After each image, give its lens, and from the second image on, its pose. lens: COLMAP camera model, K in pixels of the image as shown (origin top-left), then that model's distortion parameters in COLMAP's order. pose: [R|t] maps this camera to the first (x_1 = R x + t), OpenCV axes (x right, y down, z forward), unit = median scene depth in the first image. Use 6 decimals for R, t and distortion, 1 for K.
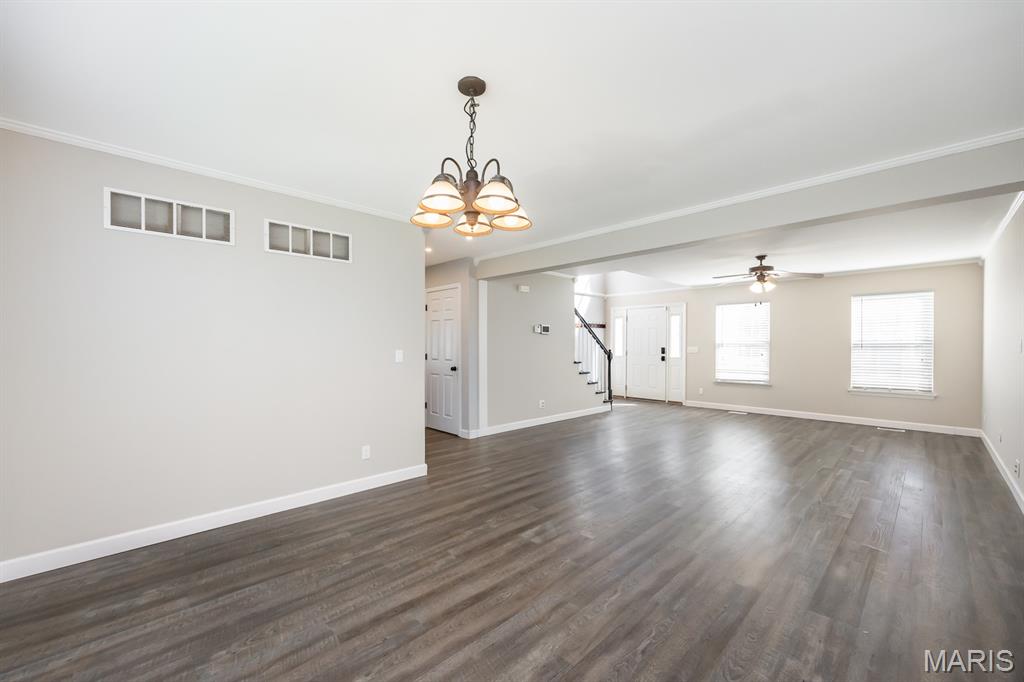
lens RADIAL K [[407.2, 0, 508.1], [0, 407.2, 349.7], [0, 0, 1]] dist [-0.005520, 0.000113]
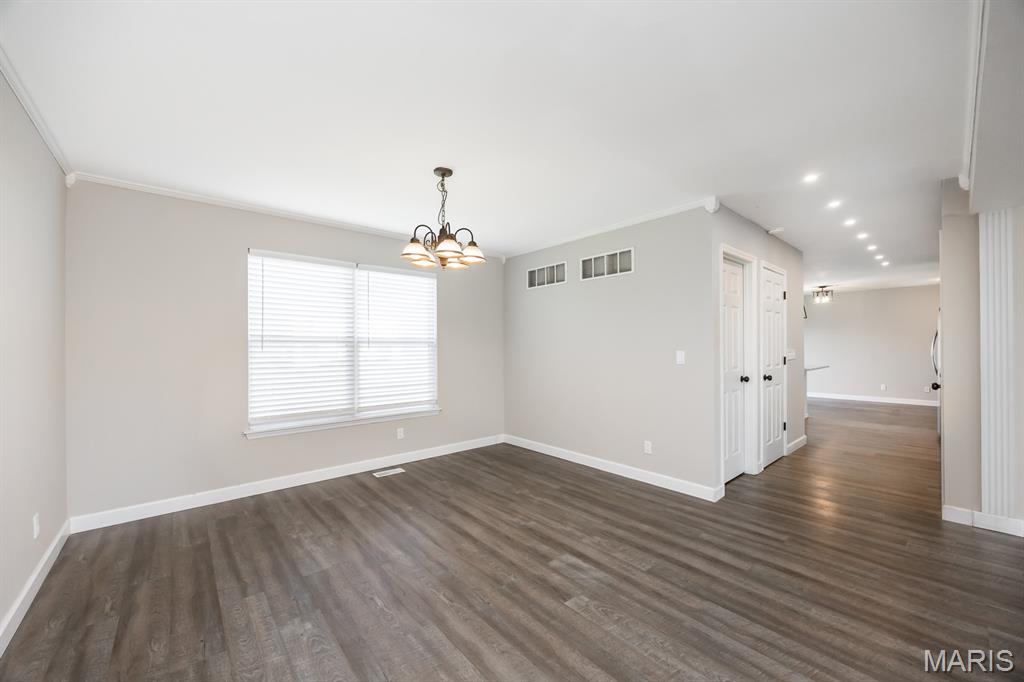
lens RADIAL K [[407.2, 0, 507.2], [0, 407.2, 336.3], [0, 0, 1]] dist [-0.005520, 0.000113]
pose [[-0.078164, -0.023430, -0.996665, 0.928621], [-0.005781, 0.999718, -0.023048, -0.010452], [0.996924, 0.003960, -0.078277, 0.906461]]
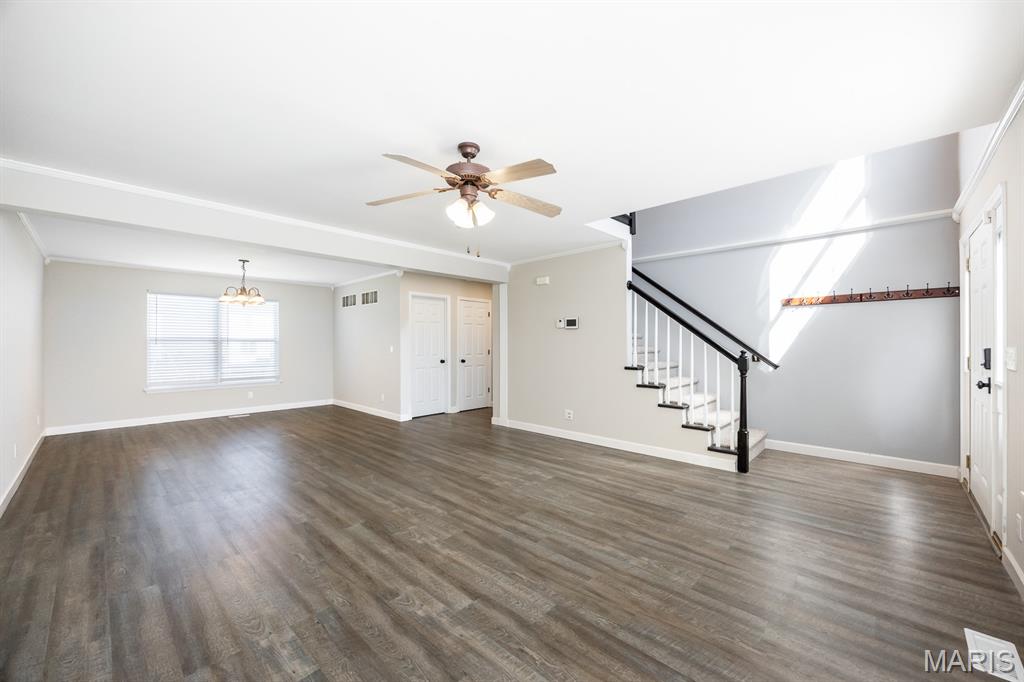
lens RADIAL K [[398.6, 0, 522.2], [0, 398.6, 341.7], [0, 0, 1]] dist [-0.010837, 0.000658]
pose [[0.036583, -0.003692, -0.999324, 2.025016], [-0.008287, 0.999958, -0.003998, -0.020429], [0.999296, 0.008428, 0.036550, 2.025313]]
